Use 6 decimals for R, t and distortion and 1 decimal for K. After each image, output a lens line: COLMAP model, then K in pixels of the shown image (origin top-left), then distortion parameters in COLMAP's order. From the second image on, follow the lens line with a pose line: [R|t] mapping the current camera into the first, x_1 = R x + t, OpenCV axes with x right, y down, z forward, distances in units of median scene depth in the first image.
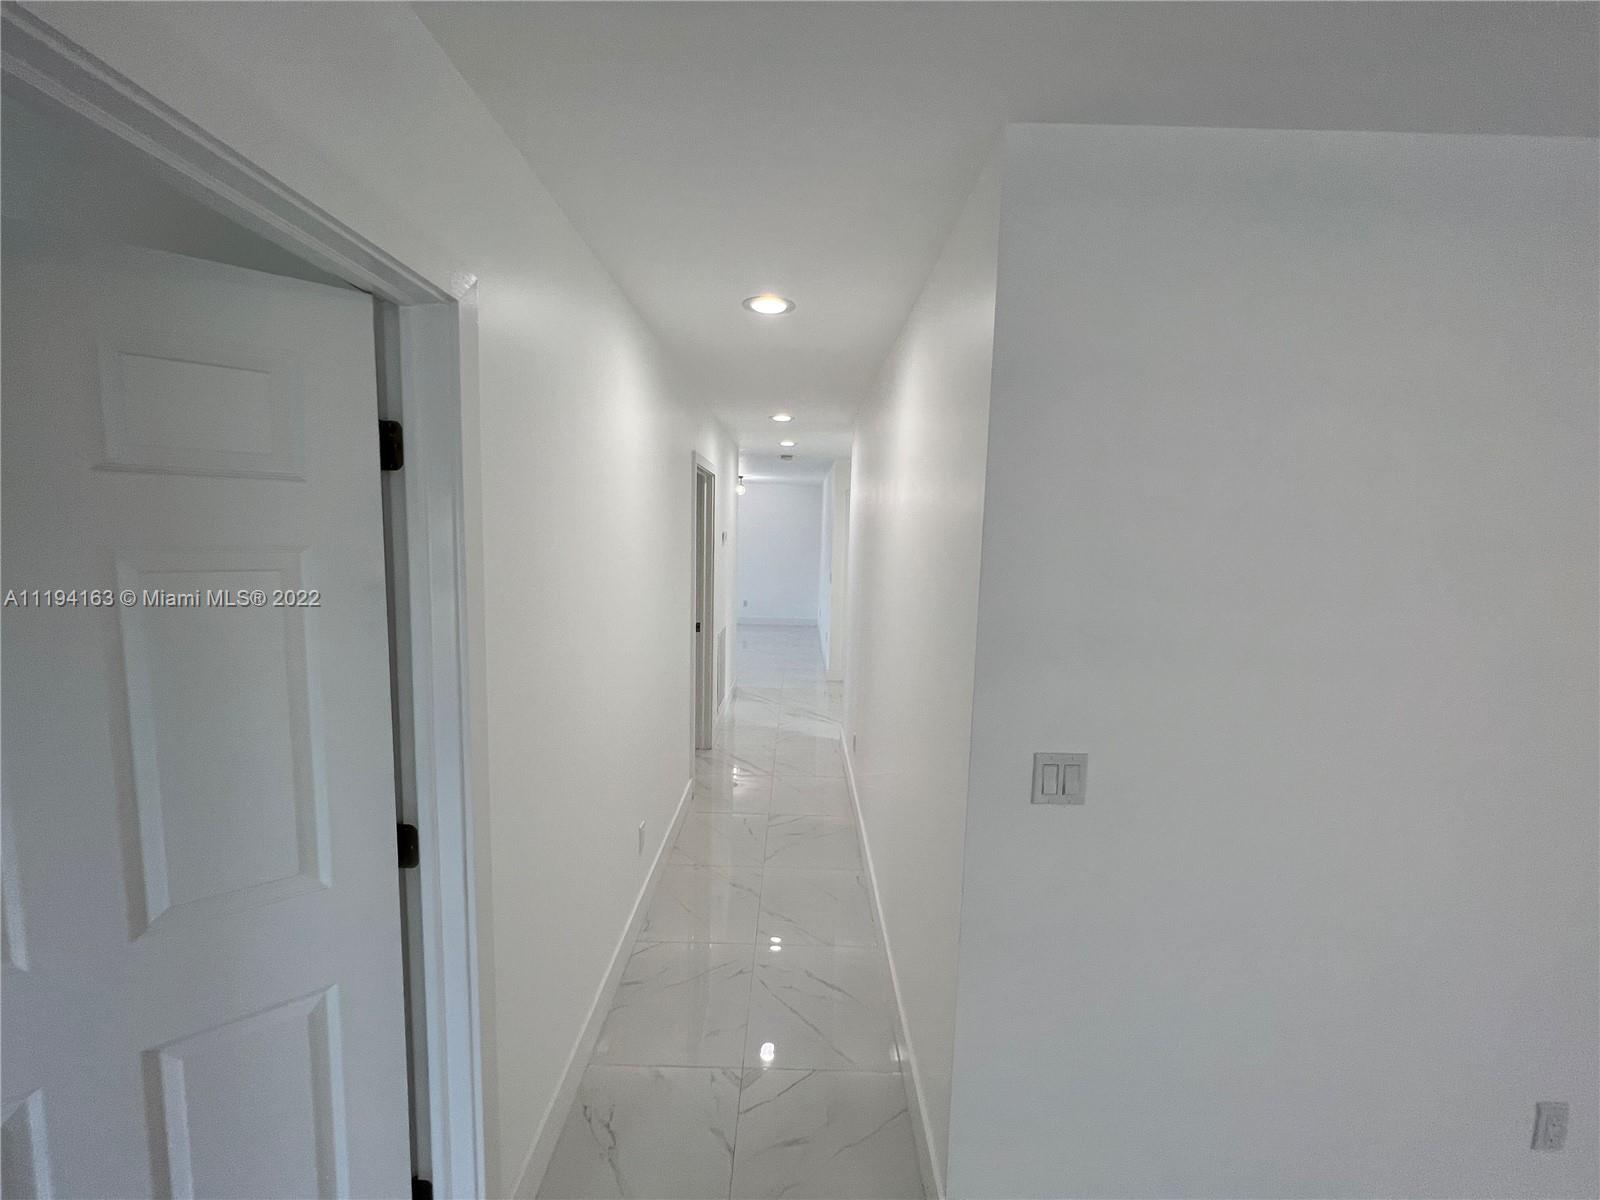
lens RADIAL K [[638.9, 0, 797.2], [0, 638.9, 599.0], [0, 0, 1]] dist [0.001534, 0.000100]
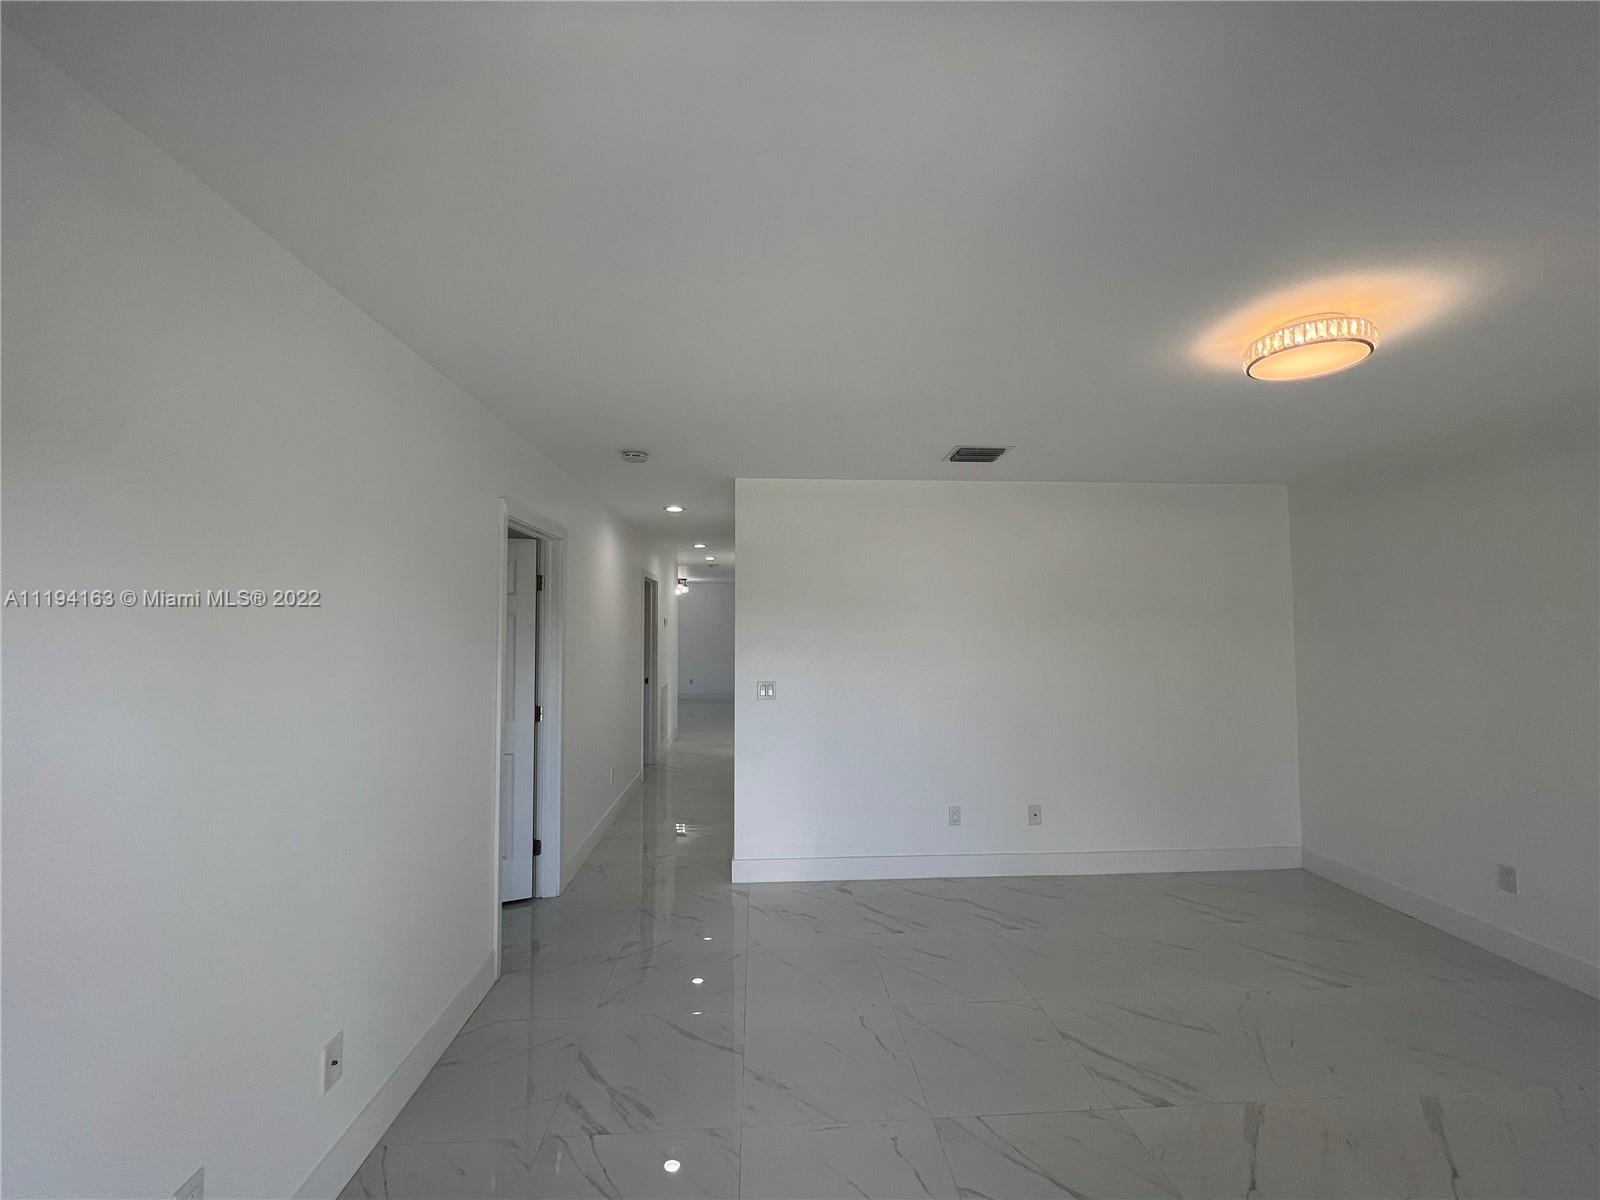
lens RADIAL K [[638.9, 0, 797.2], [0, 638.9, 599.0], [0, 0, 1]] dist [0.001534, 0.000100]
pose [[0.997643, -0.026722, 0.063203, 0.111904], [0.035777, 0.988522, -0.146780, 0.088731], [-0.058555, 0.148695, 0.987148, -0.558146]]
